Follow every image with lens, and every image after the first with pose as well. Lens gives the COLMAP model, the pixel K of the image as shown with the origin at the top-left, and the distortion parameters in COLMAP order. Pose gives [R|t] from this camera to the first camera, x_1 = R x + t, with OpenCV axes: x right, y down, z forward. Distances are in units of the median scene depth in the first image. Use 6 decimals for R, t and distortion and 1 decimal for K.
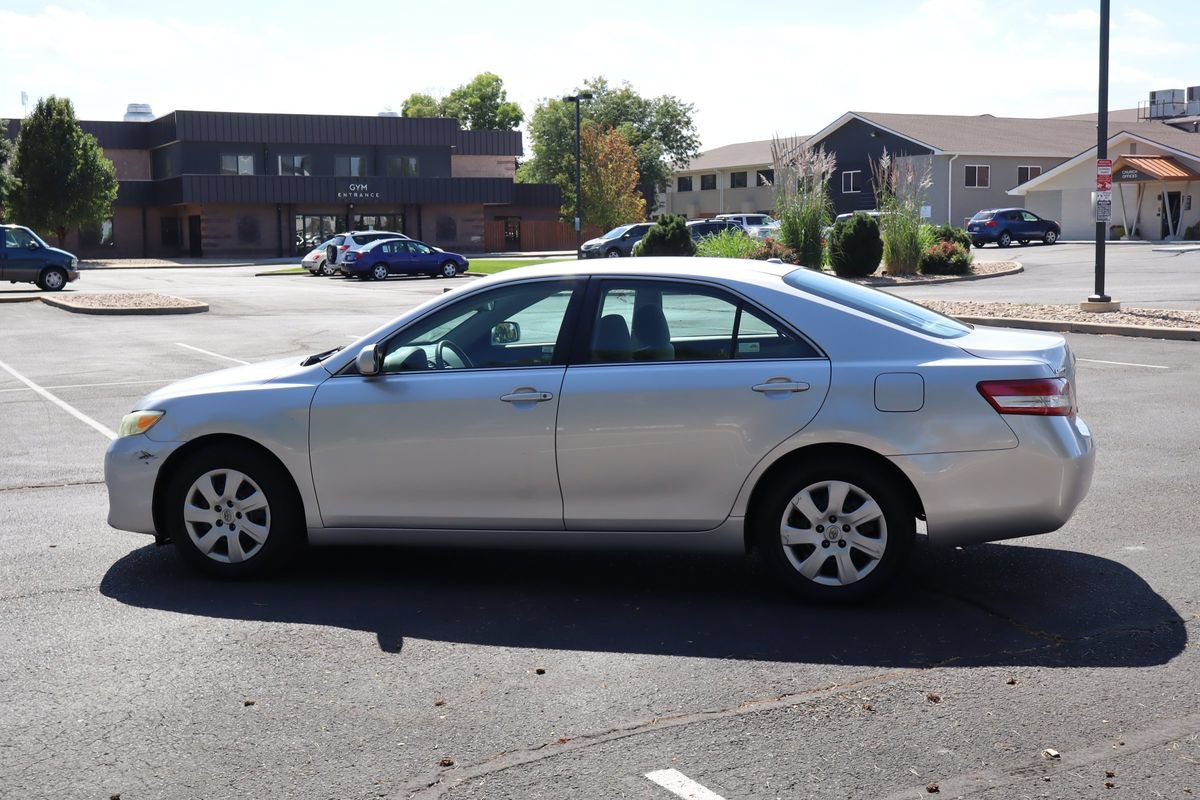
lens RADIAL K [[1502.6, 0, 637.6], [0, 1502.6, 397.3], [0, 0, 1]] dist [0.003291, -0.002664]
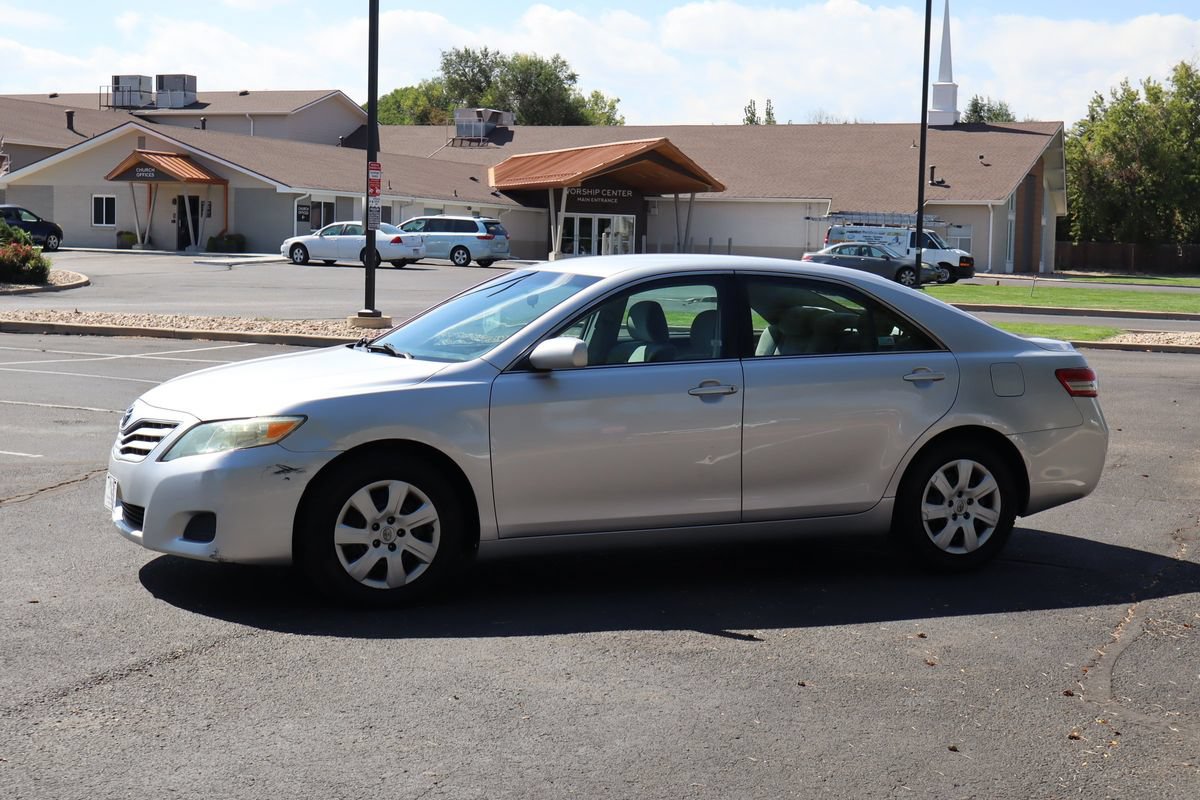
lens RADIAL K [[1816.6, 0, 685.7], [0, 1816.6, 406.3], [0, 0, 1]] dist [0.009913, -0.004818]
pose [[0.770707, -0.018218, 0.636929, -0.209391], [0.030254, 0.999510, -0.008019, 0.004794], [-0.636471, 0.025450, 0.770880, 0.020110]]
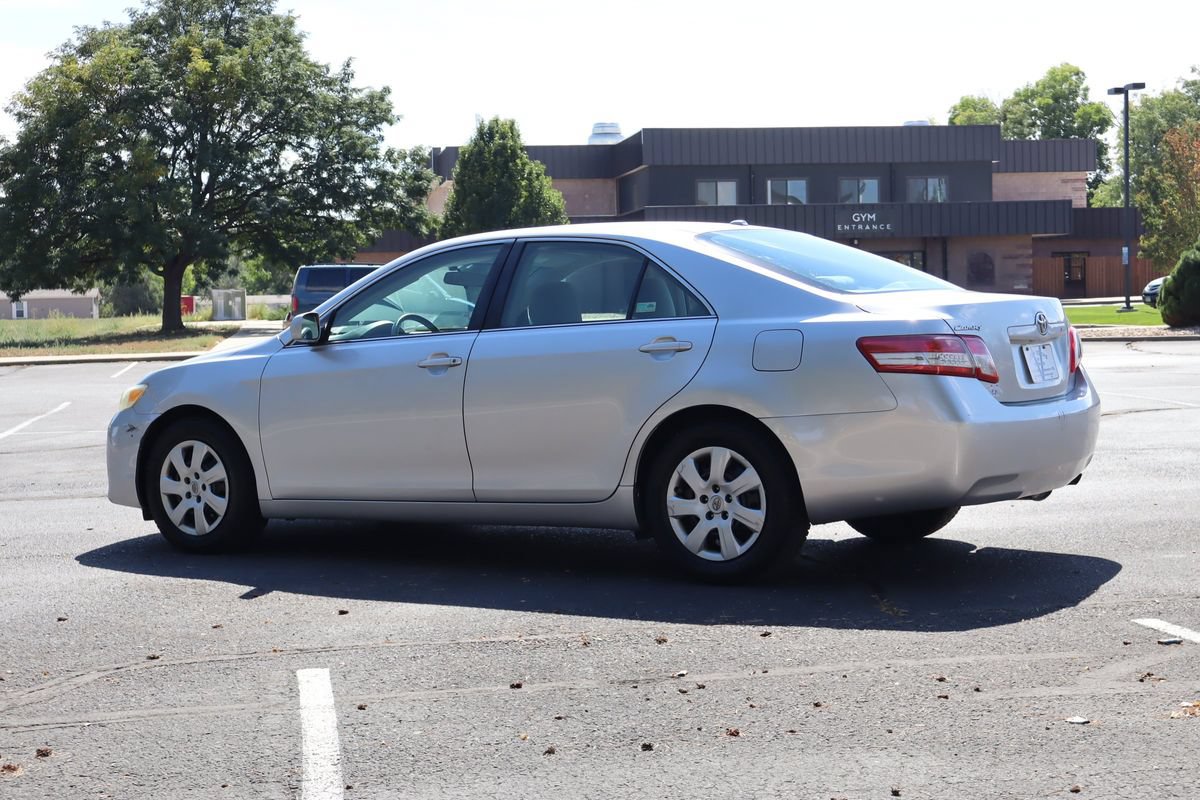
lens RADIAL K [[2029.2, 0, 646.3], [0, 2029.2, 400.2], [0, 0, 1]] dist [-0.001595, -0.061316]
pose [[0.945012, 0.002955, -0.327022, 0.117627], [-0.020388, 0.998546, -0.049892, 0.021199], [0.326399, 0.053816, 0.943699, -0.047112]]
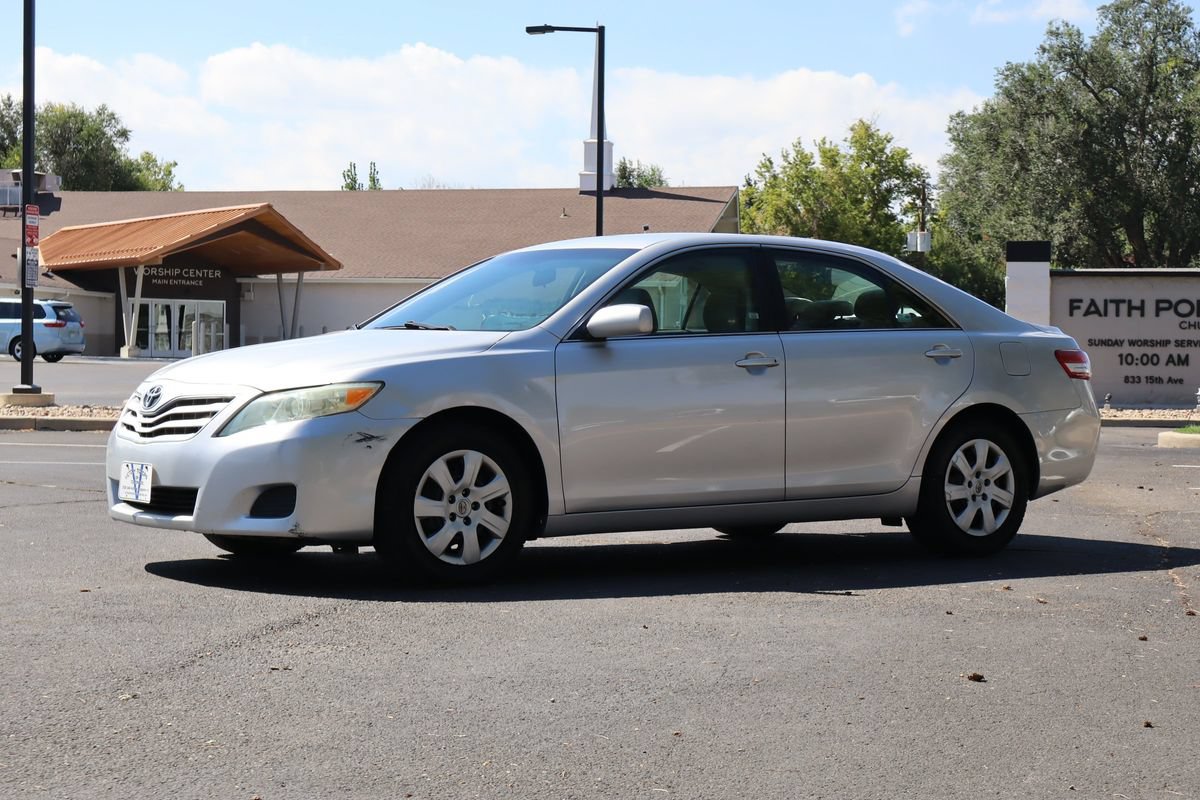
lens RADIAL K [[2260.7, 0, 734.6], [0, 2260.7, 398.5], [0, 0, 1]] dist [0.000333, 0.008538]
pose [[0.615925, 0.009973, 0.787742, -0.301298], [0.065724, 0.995784, -0.063995, 0.028164], [-0.785059, 0.091190, 0.612672, 0.029362]]
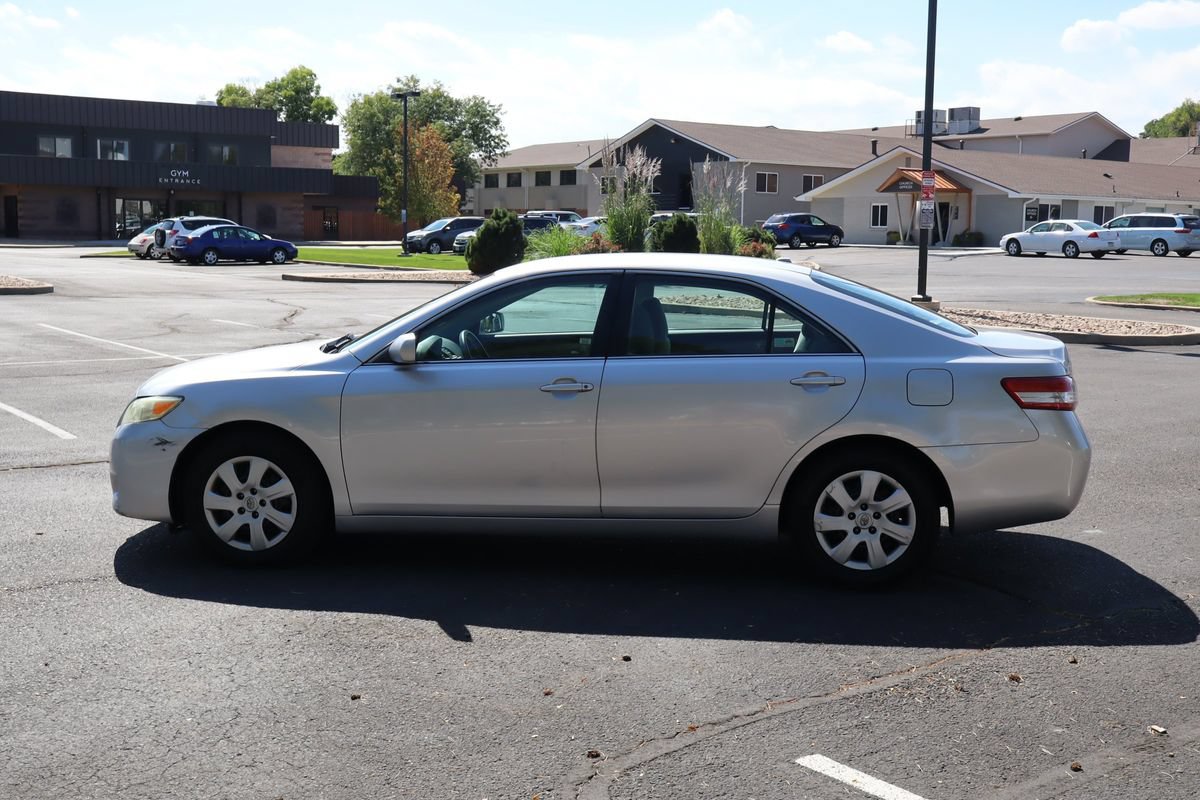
lens RADIAL K [[1404.3, 0, 638.6], [0, 1404.3, 398.8], [0, 0, 1]] dist [0.009368, 0.000602]
pose [[0.988836, 0.009919, 0.148678, -0.040964], [-0.011669, 0.999872, 0.010903, -0.000845], [-0.148551, -0.012516, 0.988826, 0.011889]]
